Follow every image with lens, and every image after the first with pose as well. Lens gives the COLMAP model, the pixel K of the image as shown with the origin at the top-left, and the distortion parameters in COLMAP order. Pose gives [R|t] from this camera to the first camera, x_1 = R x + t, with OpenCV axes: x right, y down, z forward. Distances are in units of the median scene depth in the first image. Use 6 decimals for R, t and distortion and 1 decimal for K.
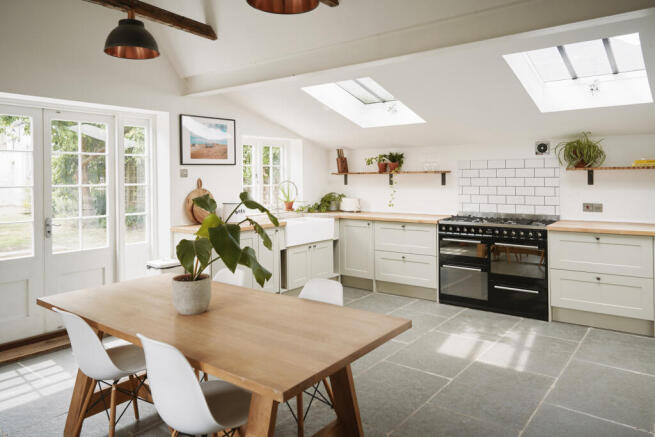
lens RADIAL K [[465.6, 0, 337.8], [0, 465.6, 190.5], [0, 0, 1]] dist [0.016846, -0.000366]
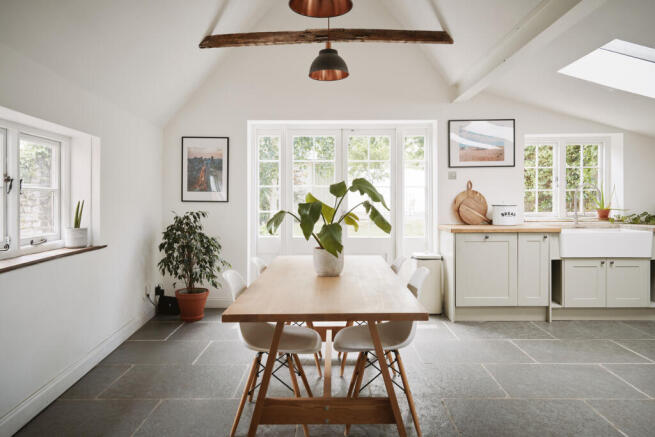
lens RADIAL K [[465.6, 0, 330.6], [0, 465.6, 203.8], [0, 0, 1]] dist [0.016846, -0.000366]
pose [[0.601647, 0.010820, -0.798689, 0.326406], [-0.028007, 0.999579, -0.007556, 0.040393], [0.798271, 0.026915, 0.601697, 0.133921]]
